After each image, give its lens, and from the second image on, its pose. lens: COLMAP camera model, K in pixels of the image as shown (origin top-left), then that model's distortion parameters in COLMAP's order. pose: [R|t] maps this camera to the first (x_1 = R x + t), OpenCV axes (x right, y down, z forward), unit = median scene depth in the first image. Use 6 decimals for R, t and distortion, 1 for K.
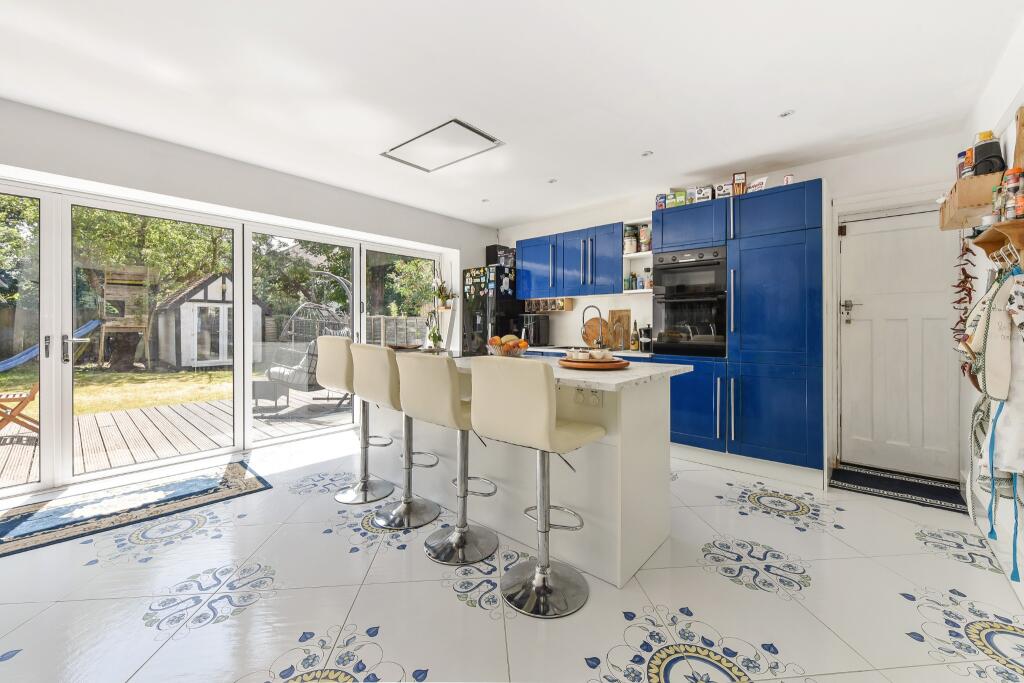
lens RADIAL K [[411.4, 0, 513.2], [0, 411.4, 329.7], [0, 0, 1]] dist [-0.000667, -0.000149]
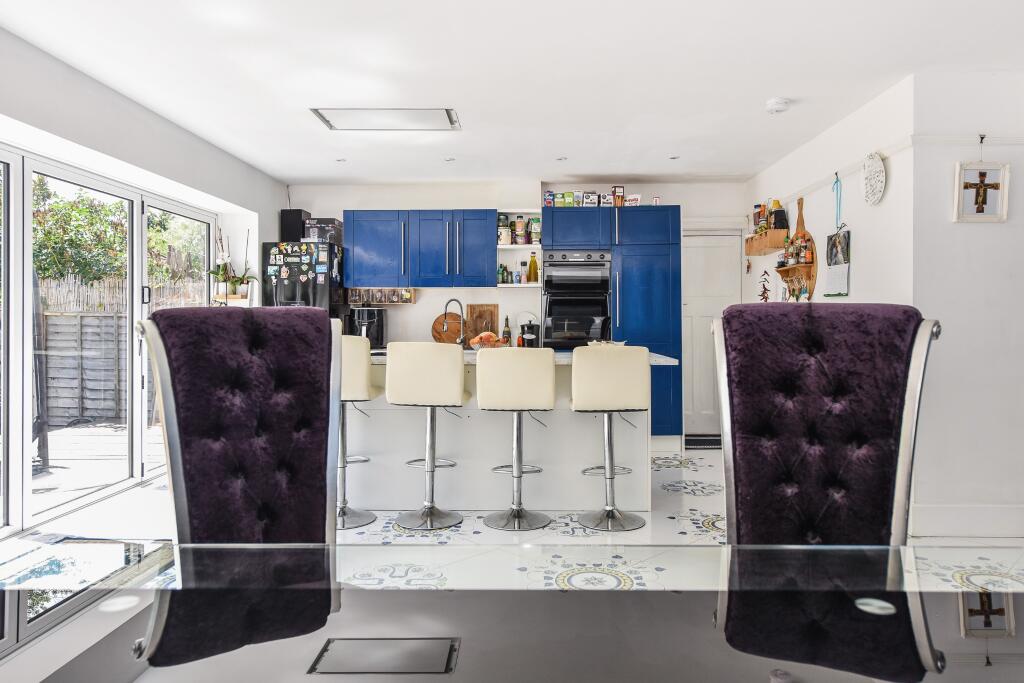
lens RADIAL K [[698.2, 0, 531.9], [0, 698.2, 314.7], [0, 0, 1]] dist [0.001677, -0.000879]
pose [[0.767070, 0.006503, 0.641530, -0.574929], [0.009285, 0.999731, -0.021236, 0.005565], [-0.641496, 0.022246, 0.766804, -0.204962]]
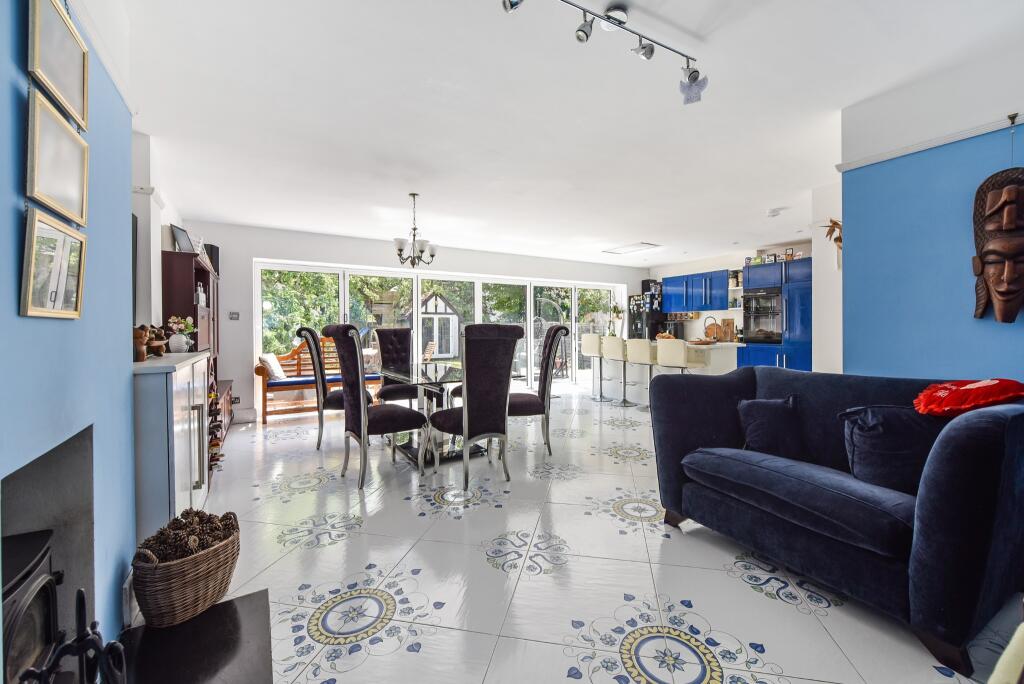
lens RADIAL K [[411.4, 0, 513.2], [0, 411.4, 330.2], [0, 0, 1]] dist [-0.000667, -0.000149]
pose [[0.953660, -0.006562, -0.300815, -0.072625], [0.004147, 0.999954, -0.008667, 0.009389], [0.300858, 0.007018, 0.953643, -0.830153]]
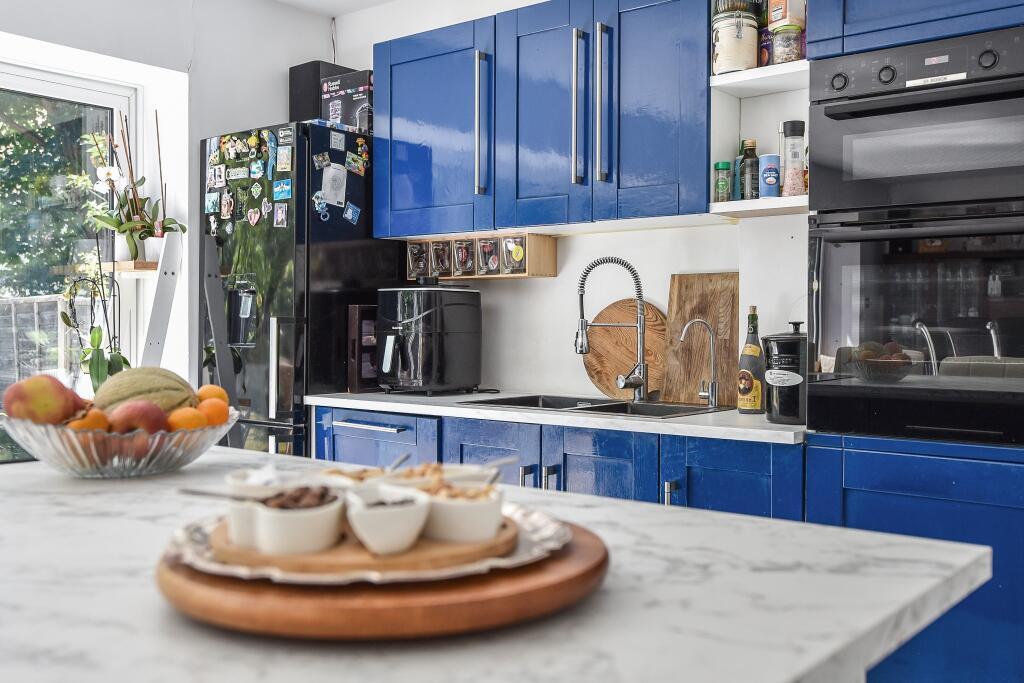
lens RADIAL K [[1027.6, 0, 549.2], [0, 1027.6, 340.4], [0, 0, 1]] dist [-0.004980, -0.002236]
pose [[0.998397, 0.001394, 0.056583, 0.098884], [-0.001652, 0.999988, 0.004505, -0.002731], [-0.056576, -0.004592, 0.998388, 0.254416]]
